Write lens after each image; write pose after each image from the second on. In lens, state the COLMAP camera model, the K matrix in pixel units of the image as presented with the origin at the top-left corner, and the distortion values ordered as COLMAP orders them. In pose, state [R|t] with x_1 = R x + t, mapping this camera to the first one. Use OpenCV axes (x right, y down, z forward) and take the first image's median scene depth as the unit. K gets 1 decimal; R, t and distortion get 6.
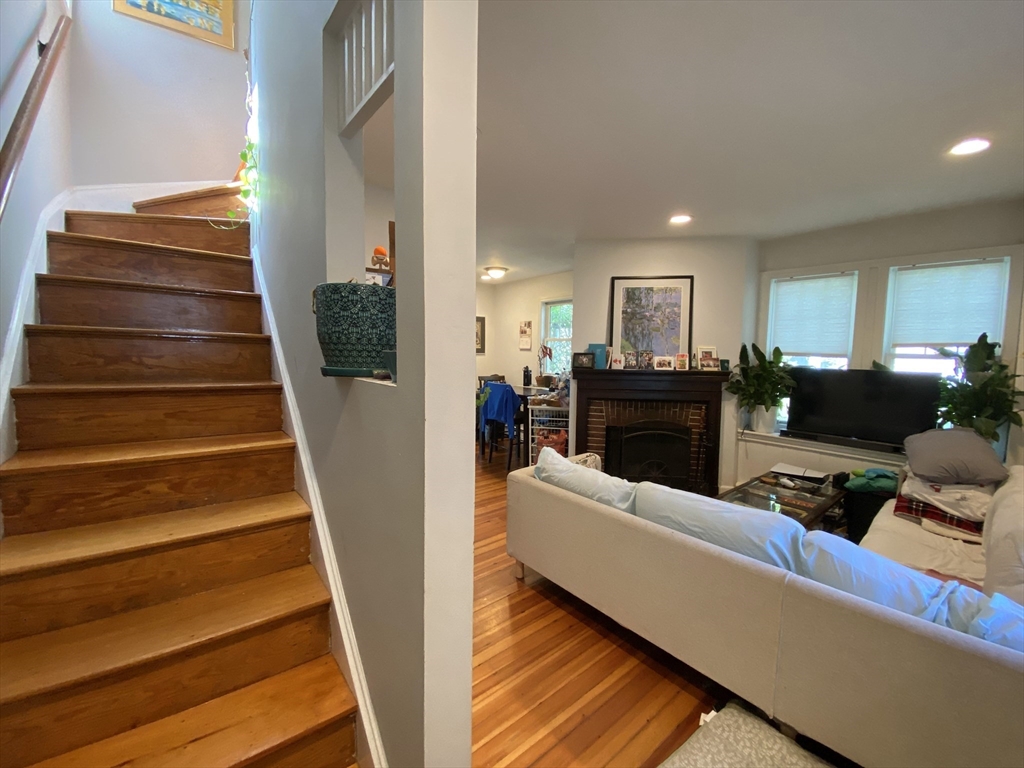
lens RADIAL K [[411.7, 0, 512.0], [0, 411.7, 384.0], [0, 0, 1]] dist [0.014943, -0.016846]
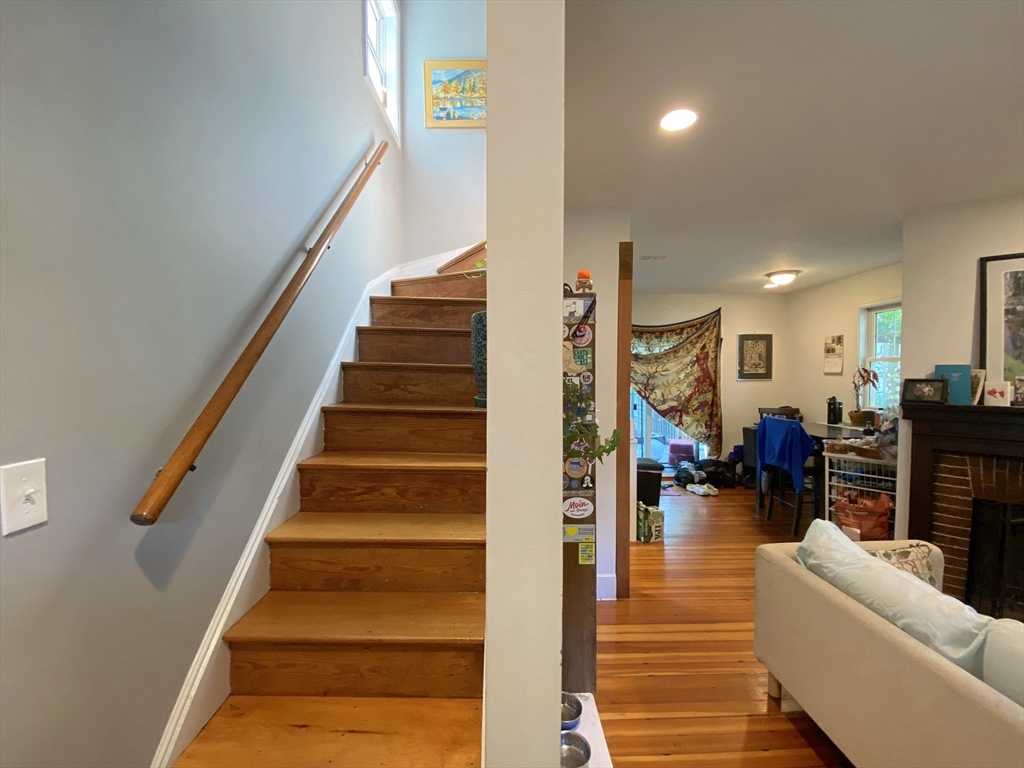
lens RADIAL K [[413.6, 0, 511.6], [0, 413.6, 381.5], [0, 0, 1]] dist [0.035582, -0.027640]
pose [[0.782572, 0.000285, -0.622560, 0.075391], [-0.042276, 0.997716, -0.052686, -0.010022], [0.621123, 0.067550, 0.780796, 0.088057]]
